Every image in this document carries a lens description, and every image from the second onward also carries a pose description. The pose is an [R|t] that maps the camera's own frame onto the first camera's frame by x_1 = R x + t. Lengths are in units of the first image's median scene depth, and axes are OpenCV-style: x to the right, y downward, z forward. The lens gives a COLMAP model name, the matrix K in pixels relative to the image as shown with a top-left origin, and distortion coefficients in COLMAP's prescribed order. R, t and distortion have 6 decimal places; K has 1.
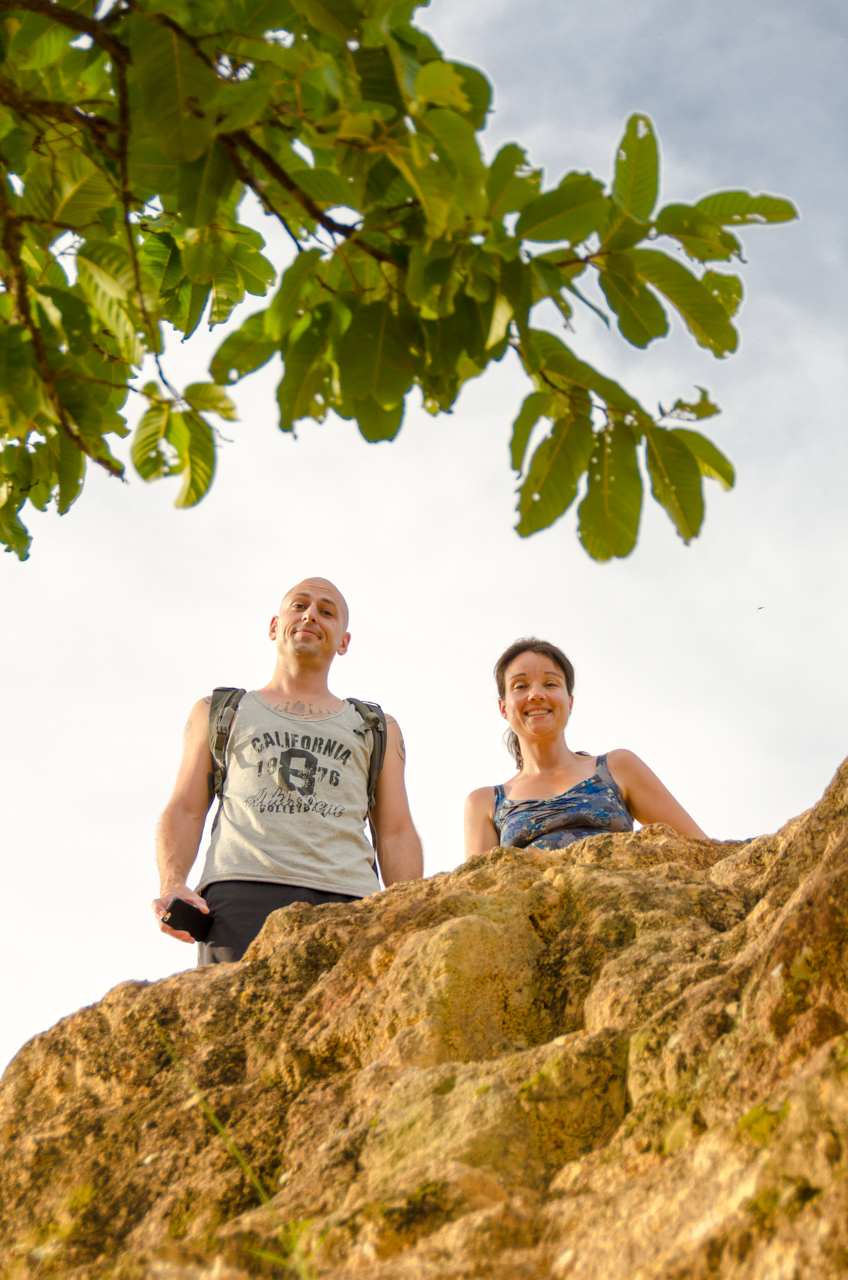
lens RADIAL K [[4253.7, 0, 424.2], [0, 4253.7, 640.5], [0, 0, 1]] dist [-0.037342, 0.000000]
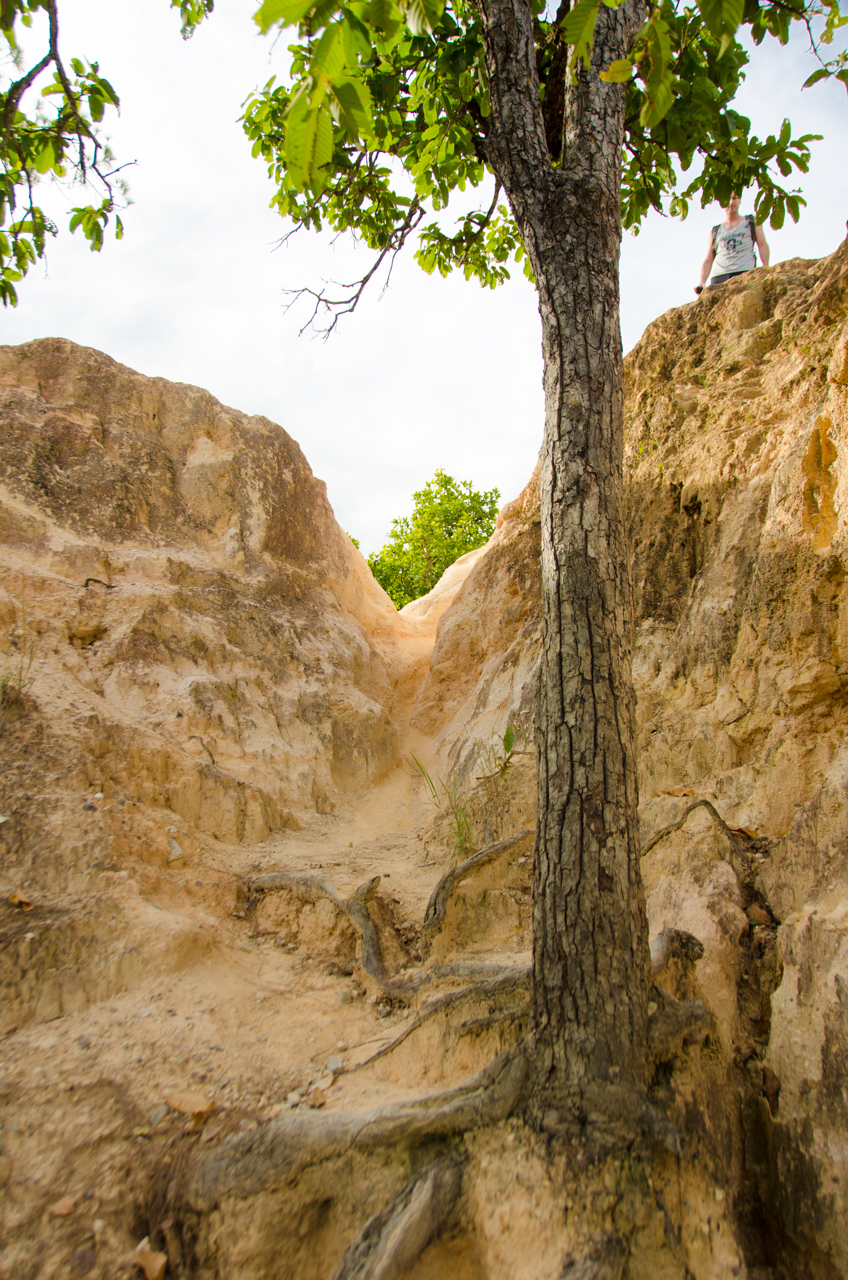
lens RADIAL K [[982.5, 0, 425.6], [0, 982.5, 638.8], [0, 0, 1]] dist [0.055824, -0.009623]
pose [[0.950658, 0.011053, -0.310043, 0.018185], [0.123413, 0.903416, 0.410619, -0.087581], [0.284637, -0.428622, 0.857476, -0.188116]]
